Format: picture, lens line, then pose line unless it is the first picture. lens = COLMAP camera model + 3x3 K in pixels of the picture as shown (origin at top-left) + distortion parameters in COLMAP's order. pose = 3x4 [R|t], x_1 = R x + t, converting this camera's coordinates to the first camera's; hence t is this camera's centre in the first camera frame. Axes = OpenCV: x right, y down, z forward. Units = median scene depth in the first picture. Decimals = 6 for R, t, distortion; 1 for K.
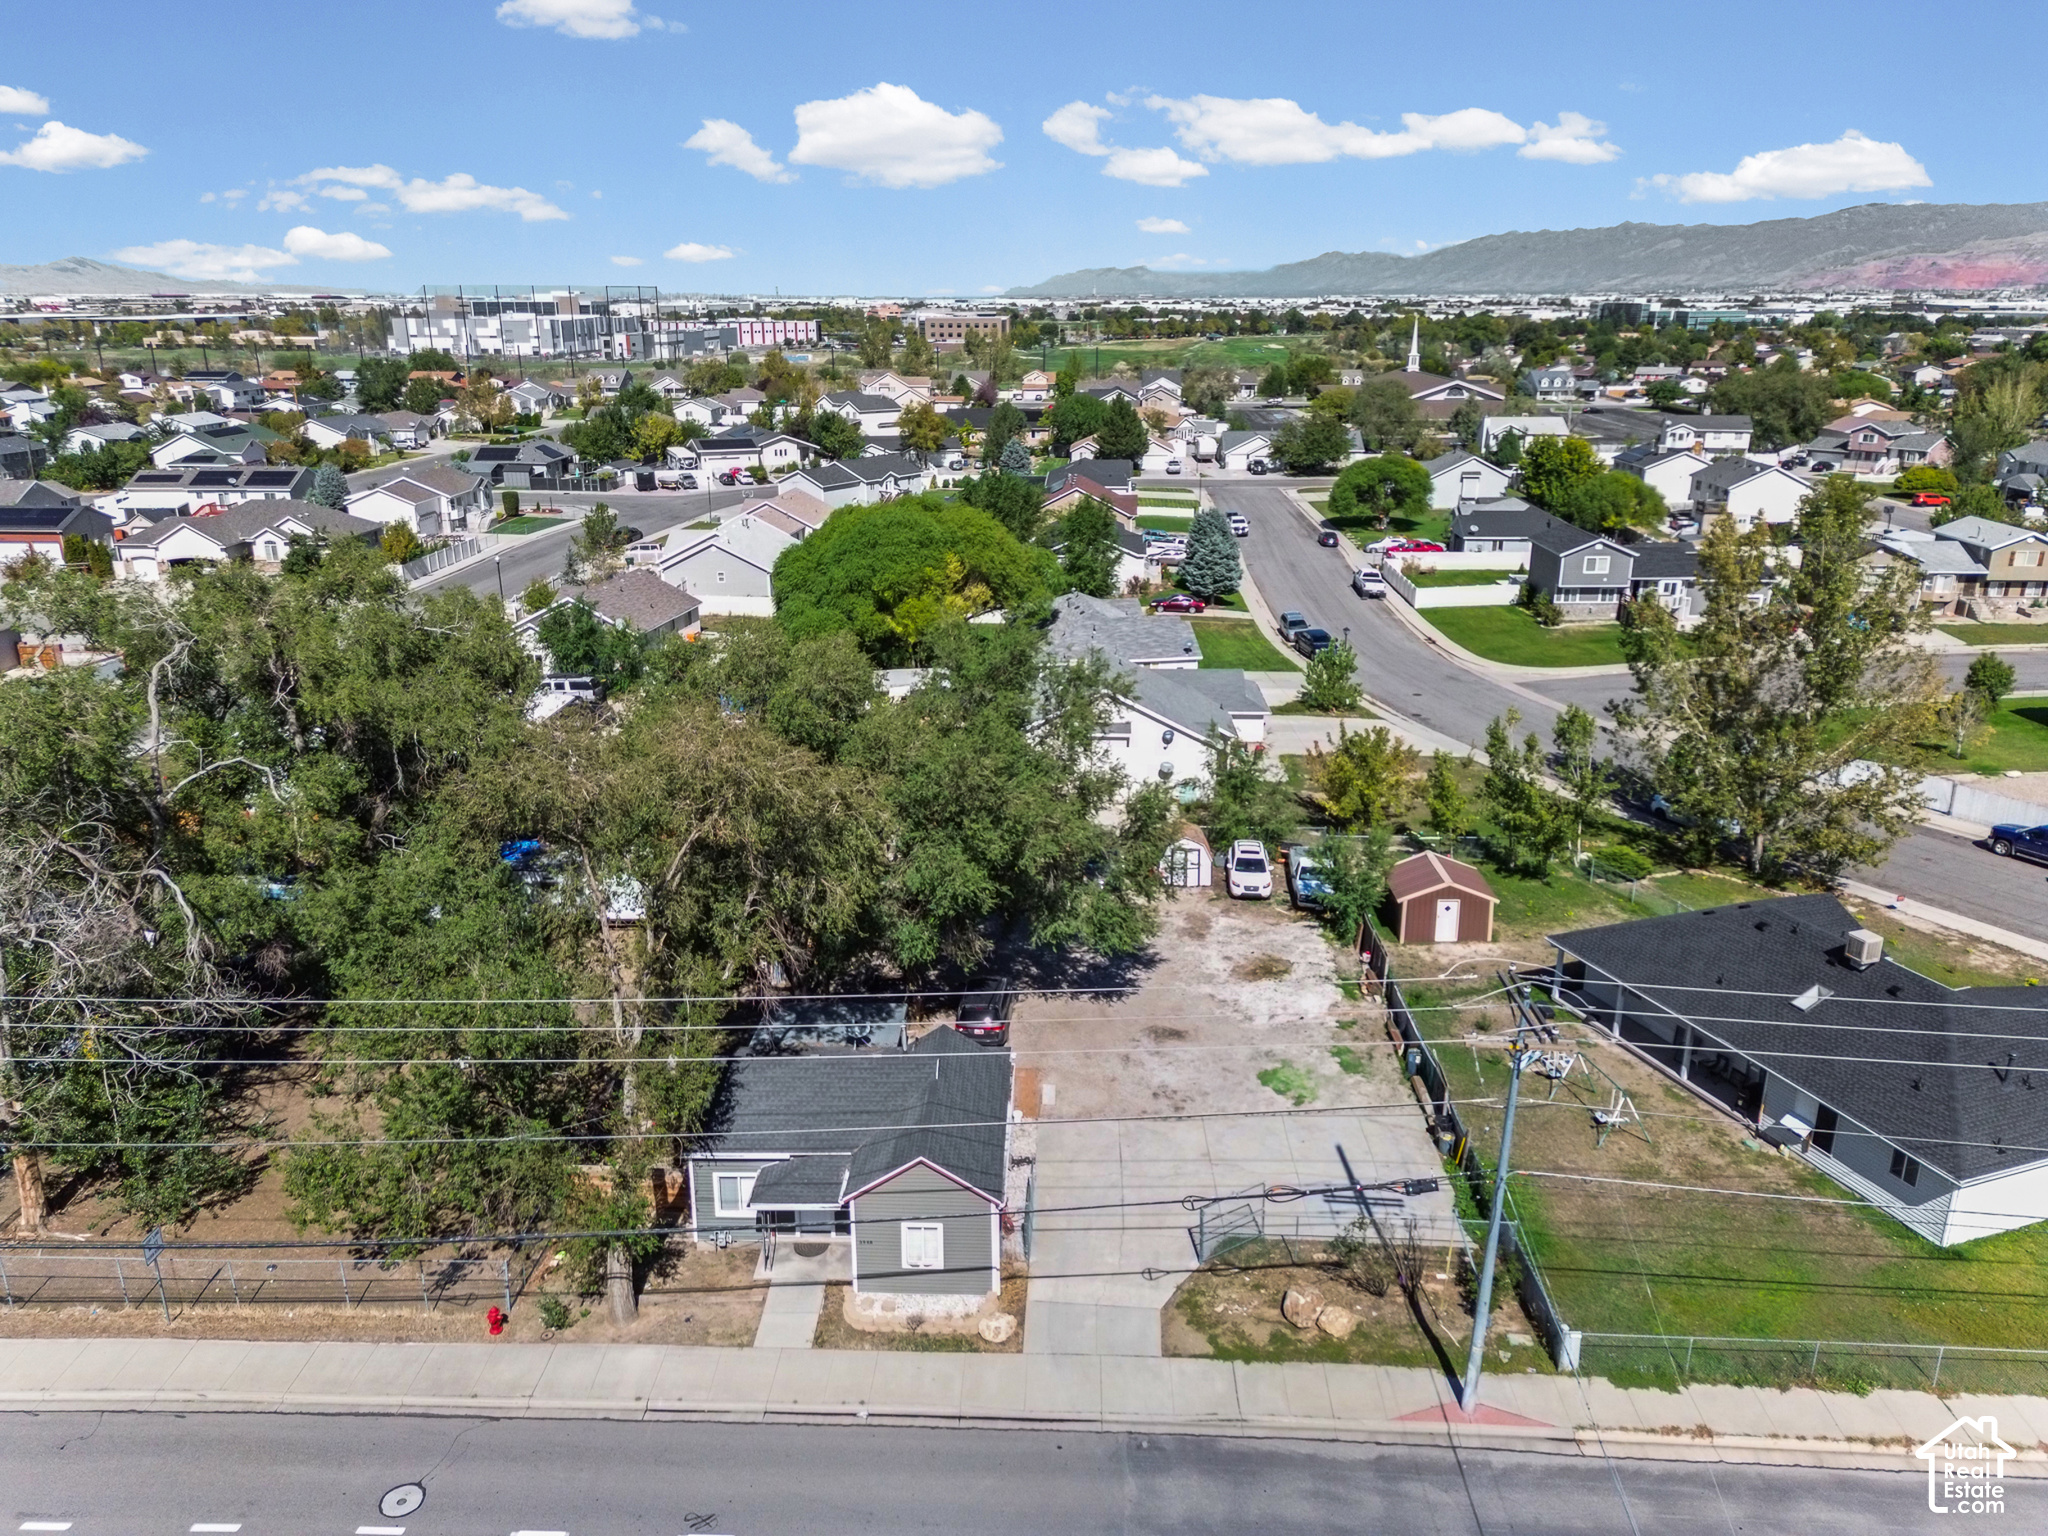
lens RADIAL K [[1443.0, 0, 1019.8], [0, 1443.0, 818.7], [0, 0, 1]] dist [0.097009, -0.110773]
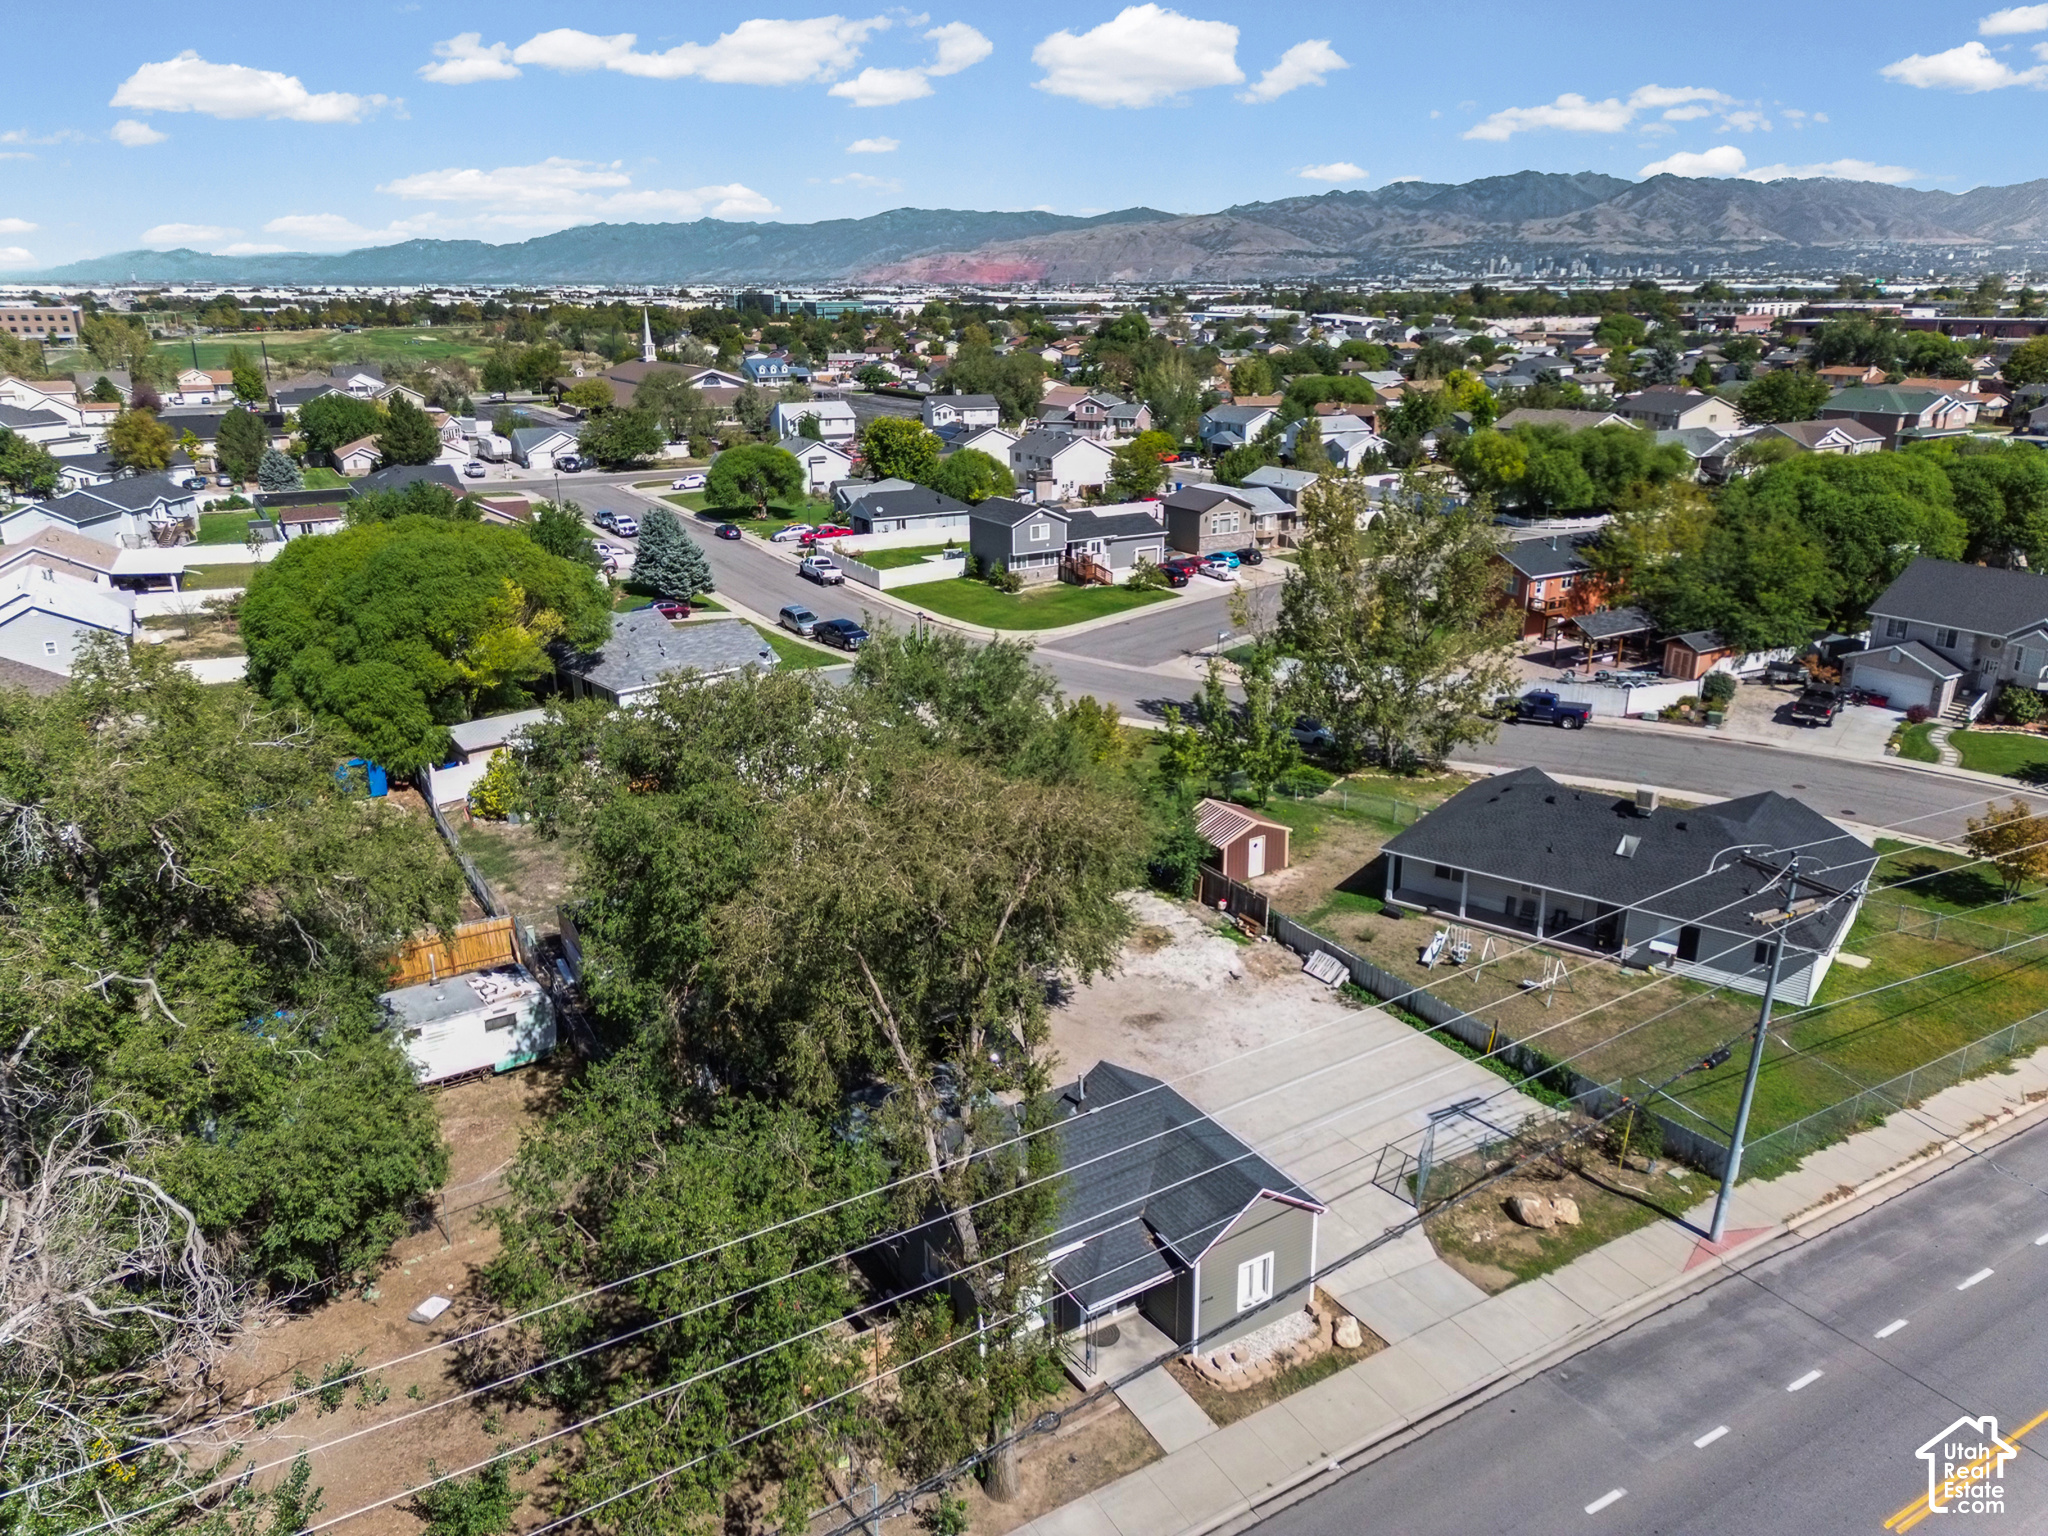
lens RADIAL K [[1443.0, 0, 1019.8], [0, 1443.0, 818.7], [0, 0, 1]] dist [0.097009, -0.110773]
pose [[0.834846, -0.194152, 0.515108, -0.214469], [0.191331, 0.979740, 0.059184, -0.029432], [-0.516163, 0.049146, 0.855079, 0.088125]]
